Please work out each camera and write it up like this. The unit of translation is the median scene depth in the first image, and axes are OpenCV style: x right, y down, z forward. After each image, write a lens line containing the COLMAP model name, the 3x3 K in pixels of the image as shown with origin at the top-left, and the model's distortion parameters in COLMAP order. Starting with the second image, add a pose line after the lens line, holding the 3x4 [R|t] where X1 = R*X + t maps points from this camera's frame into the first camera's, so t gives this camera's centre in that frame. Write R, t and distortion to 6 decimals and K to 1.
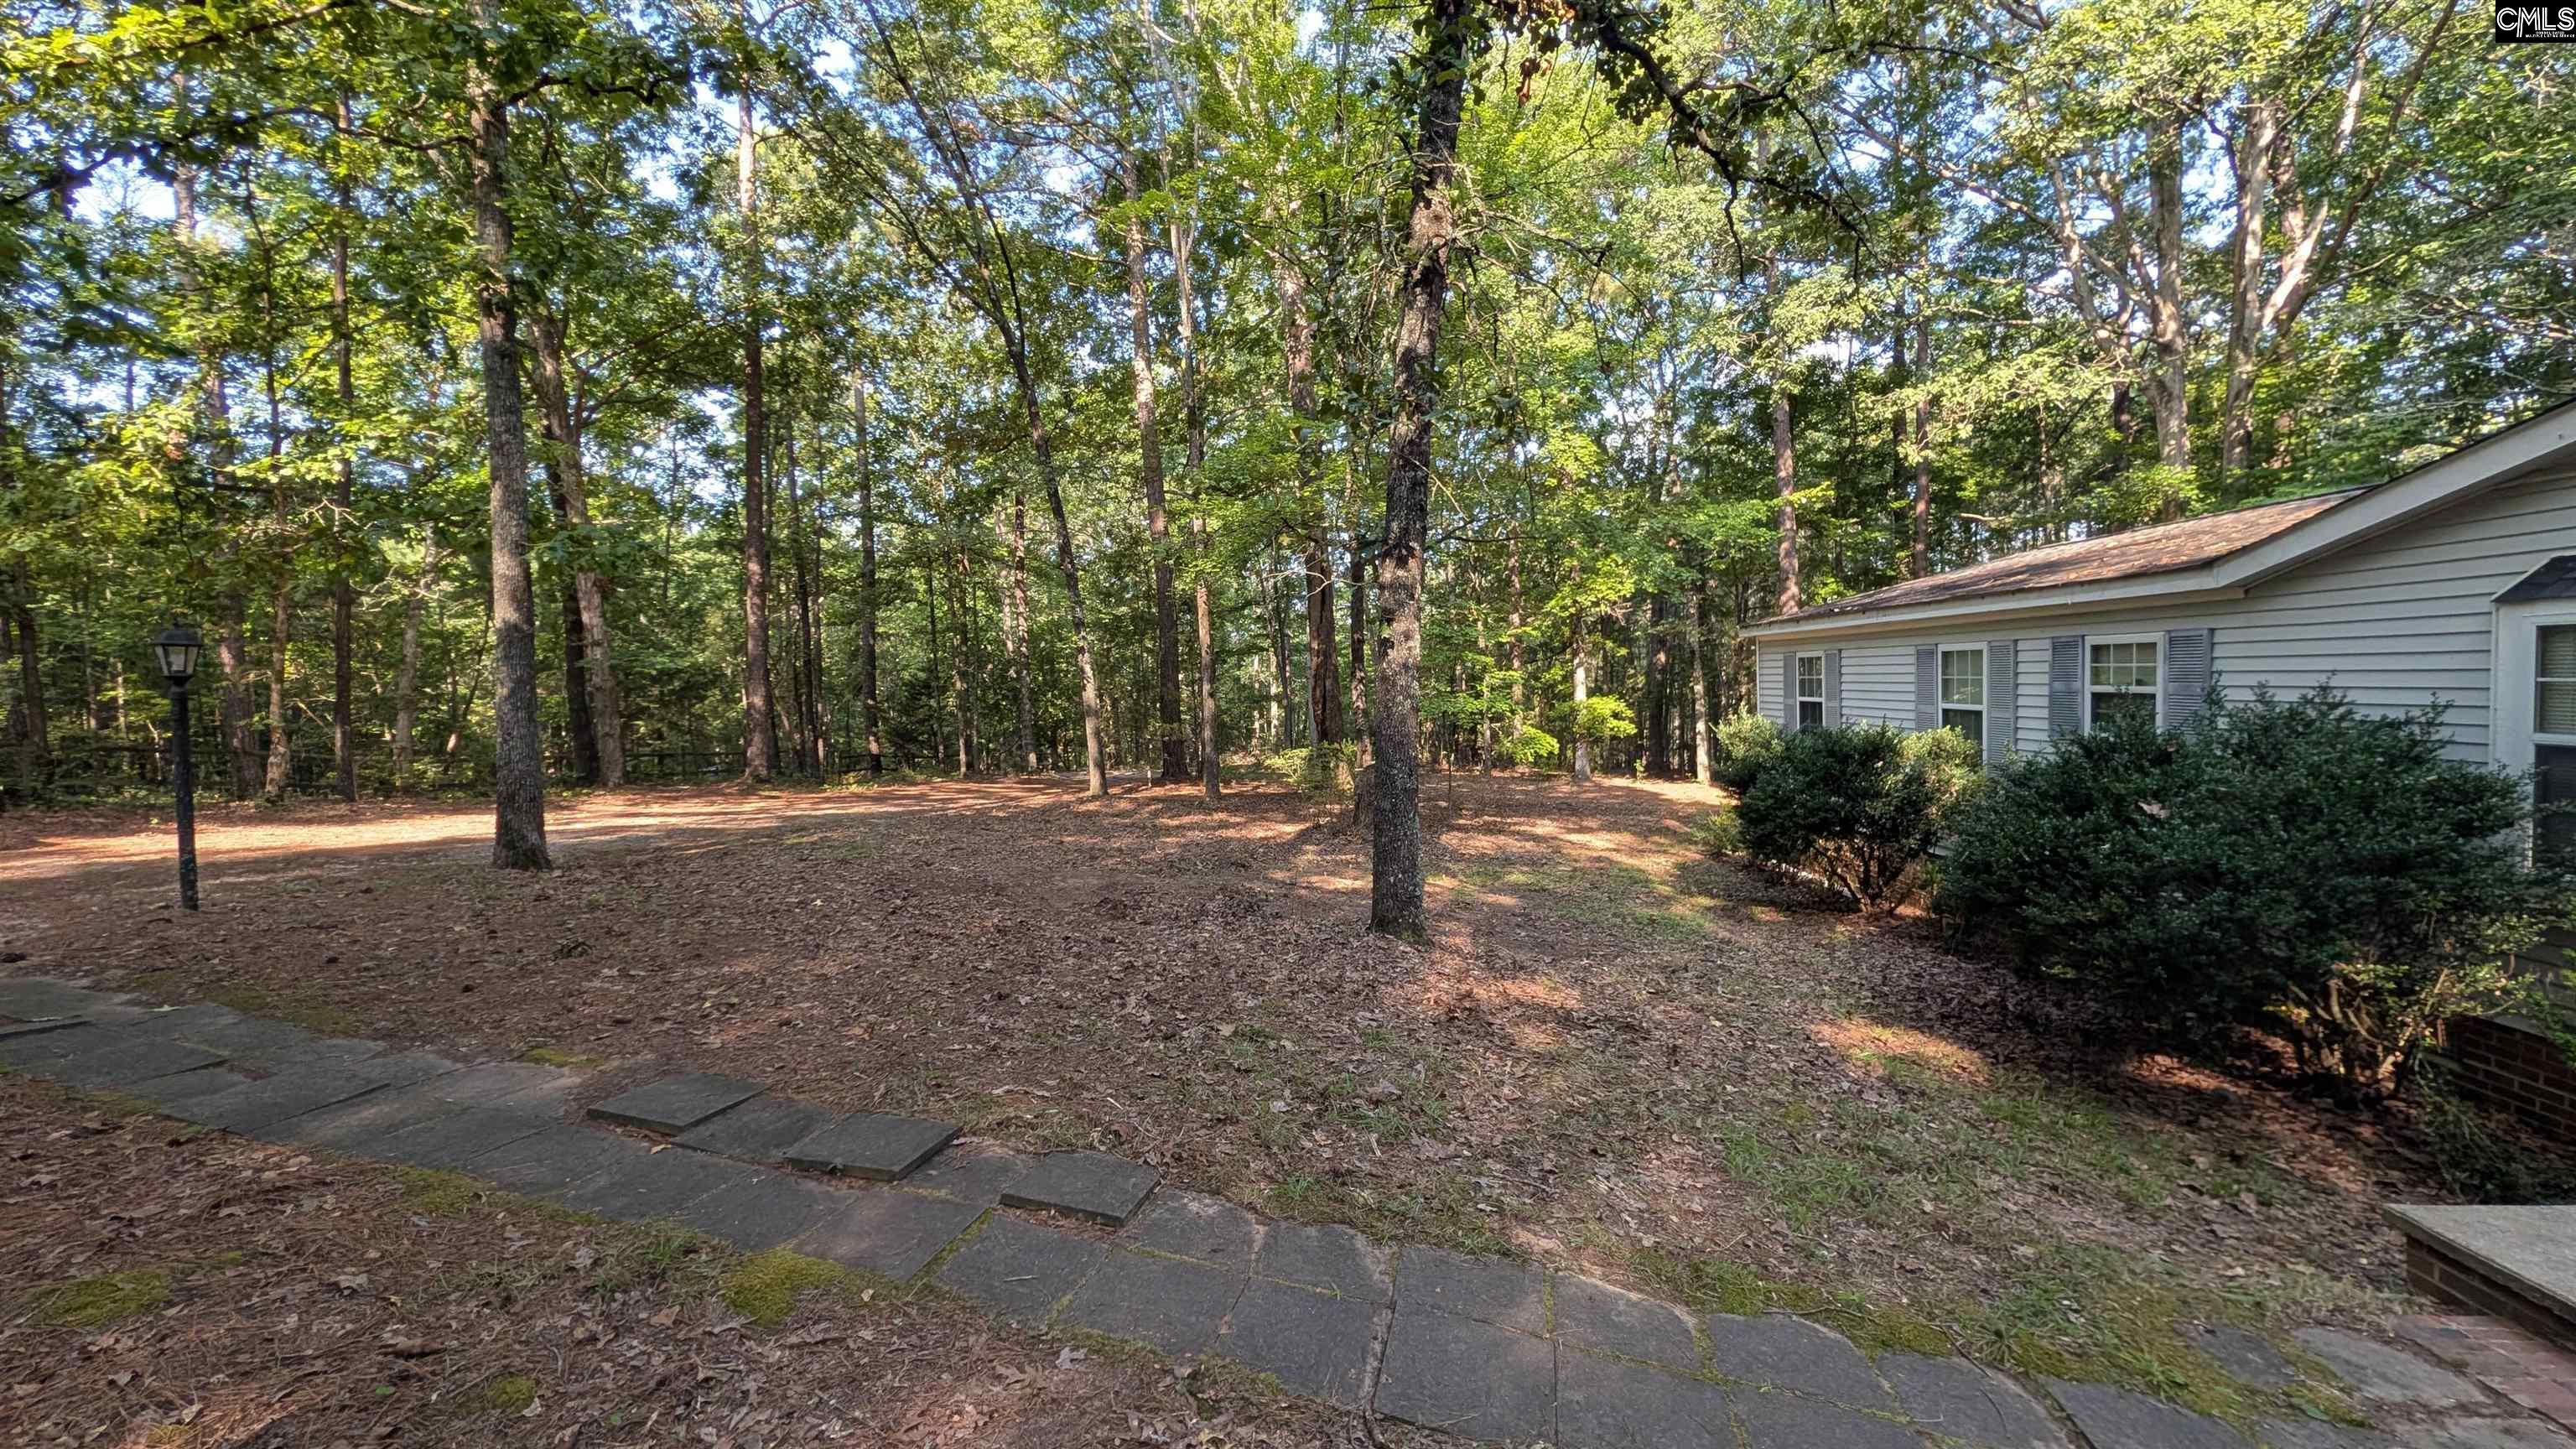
lens RADIAL K [[947.1, 0, 1290.5], [0, 947.1, 728.1], [0, 0, 1]] dist [0.000303, -0.000164]
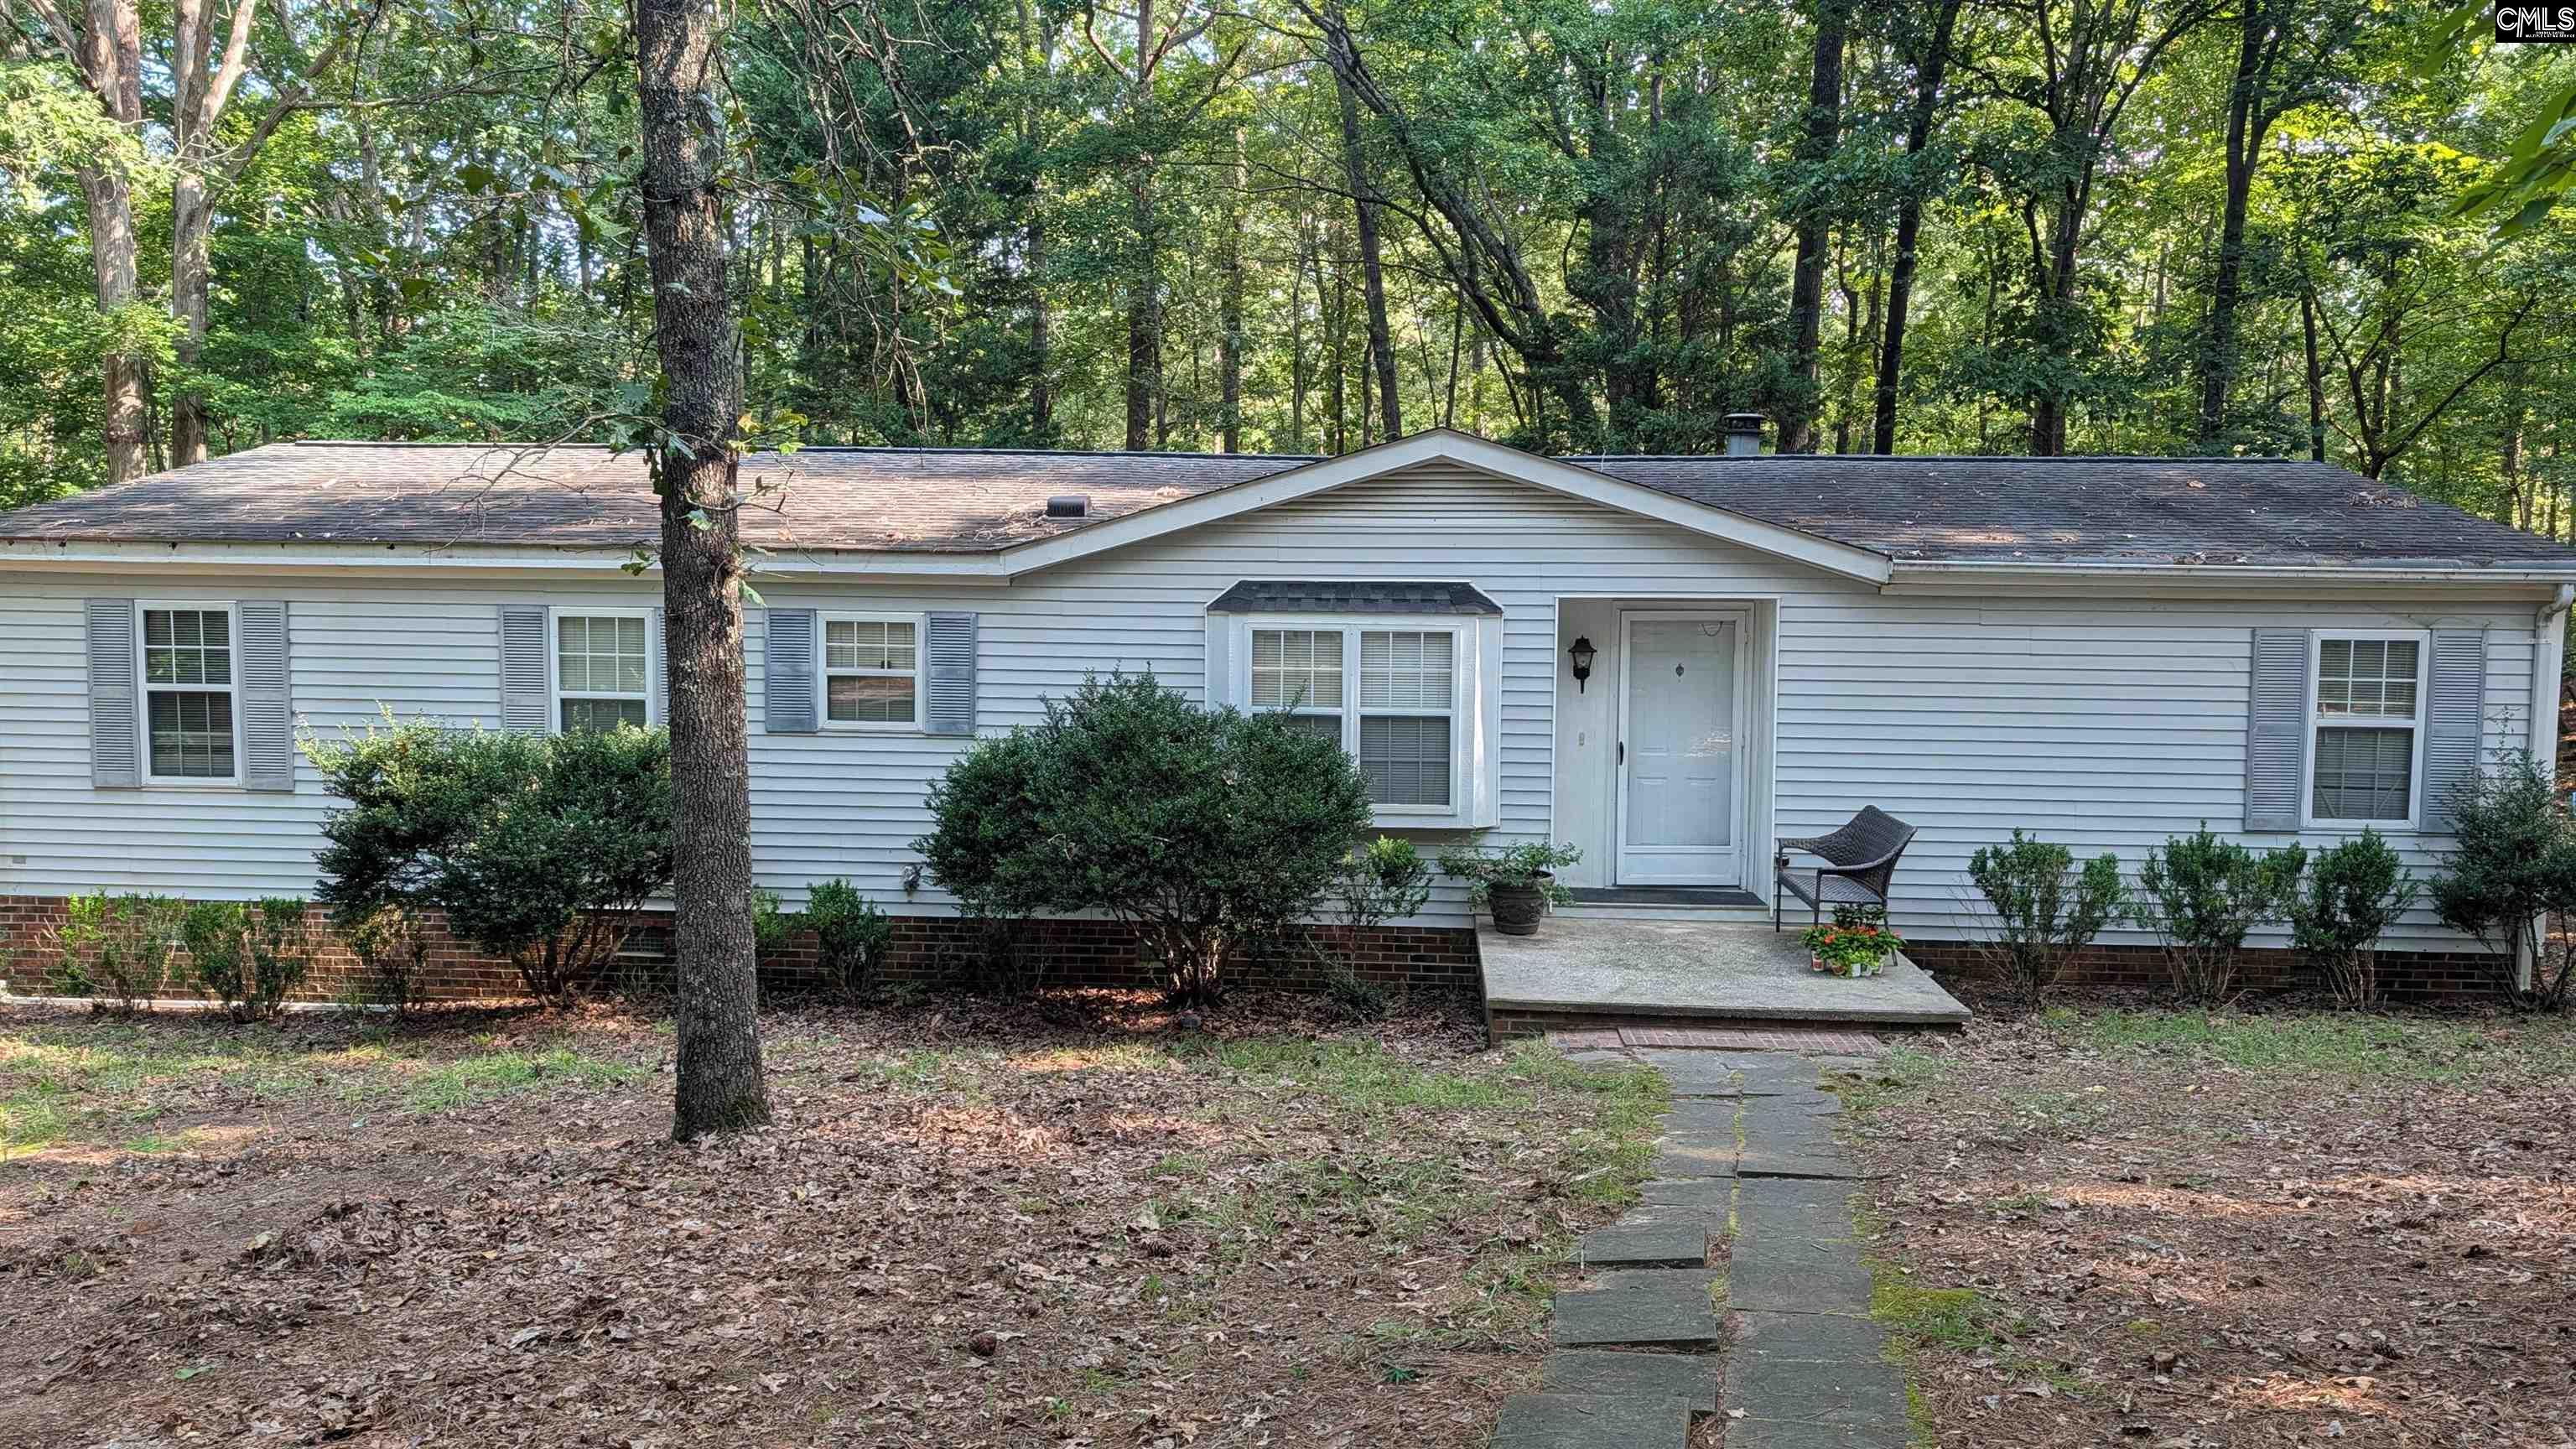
lens RADIAL K [[1849.8, 0, 1238.4], [0, 1849.8, 742.7], [0, 0, 1]] dist [0.026673, -0.009335]
pose [[0.005322, -0.050615, 0.998704, -0.752603], [0.037651, 0.998020, 0.050380, -0.041319], [-0.999277, 0.037334, 0.007217, 0.528884]]
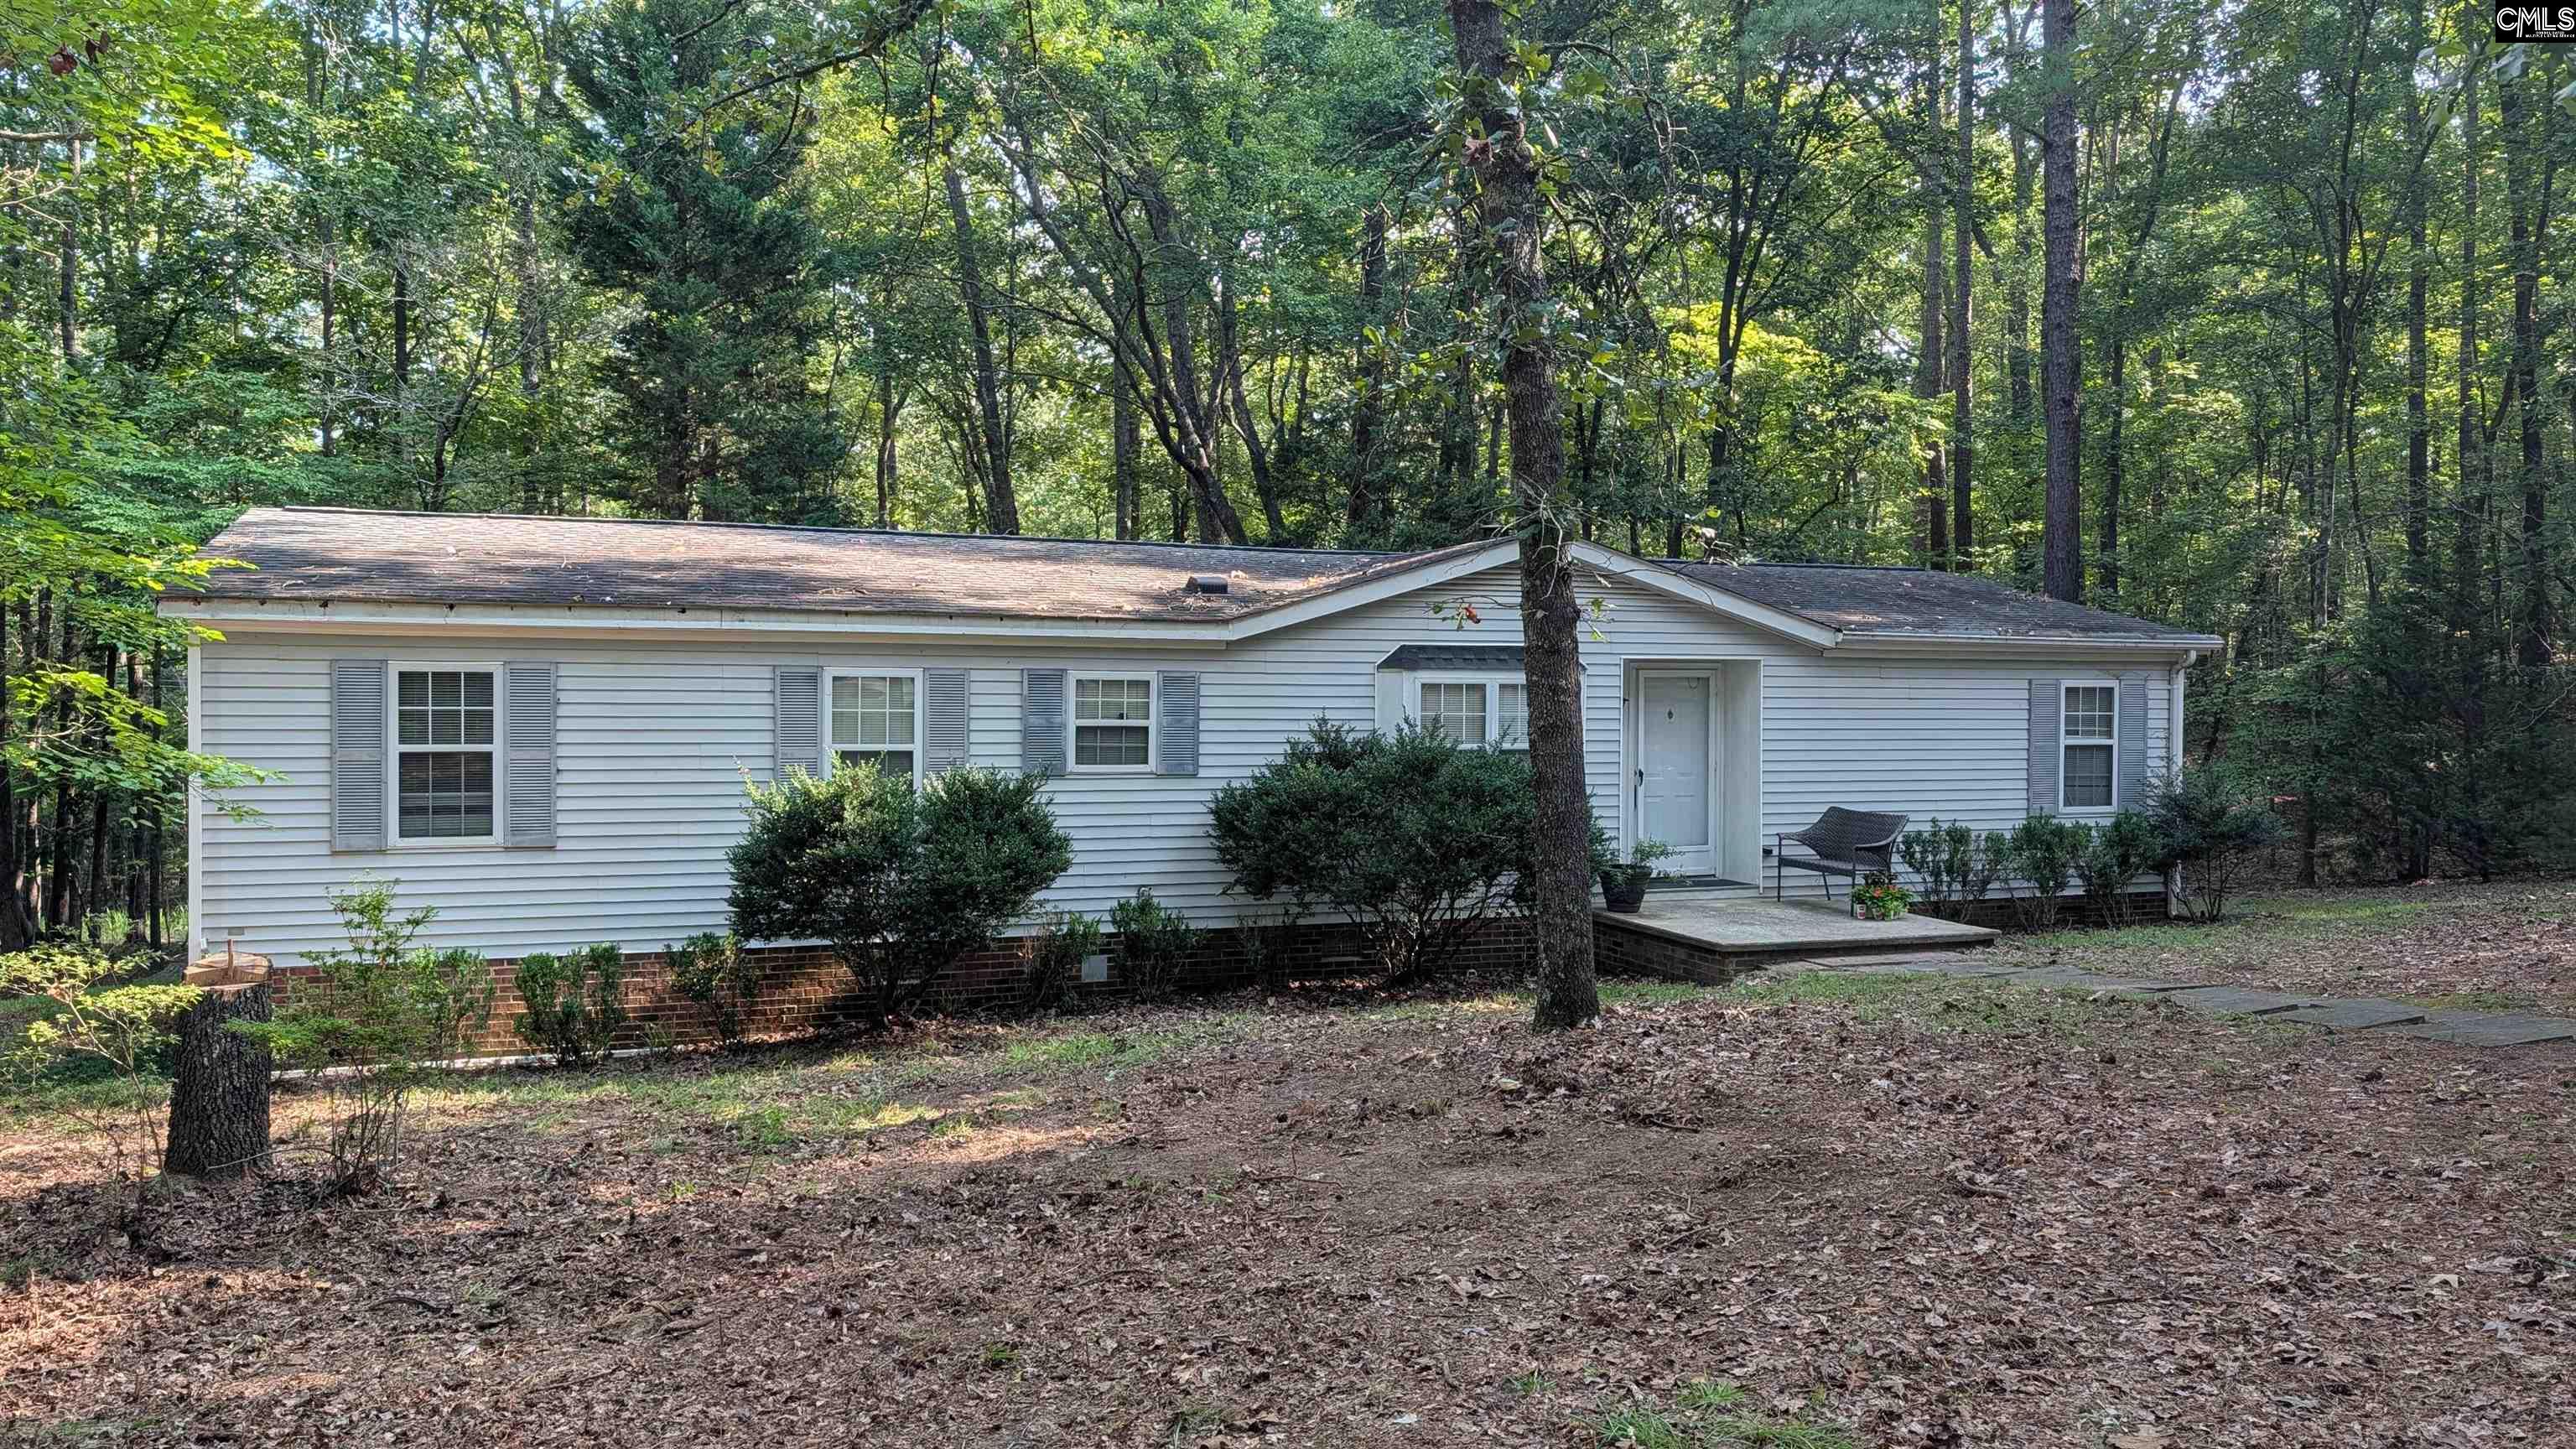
lens RADIAL K [[1849.8, 0, 1276.0], [0, 1849.8, 725.0], [0, 0, 1]] dist [0.026673, -0.009335]
pose [[-0.402520, 0.013880, 0.915306, -0.910217], [0.051921, 0.998622, 0.007689, -0.037253], [-0.913937, 0.050618, -0.402686, 1.387143]]
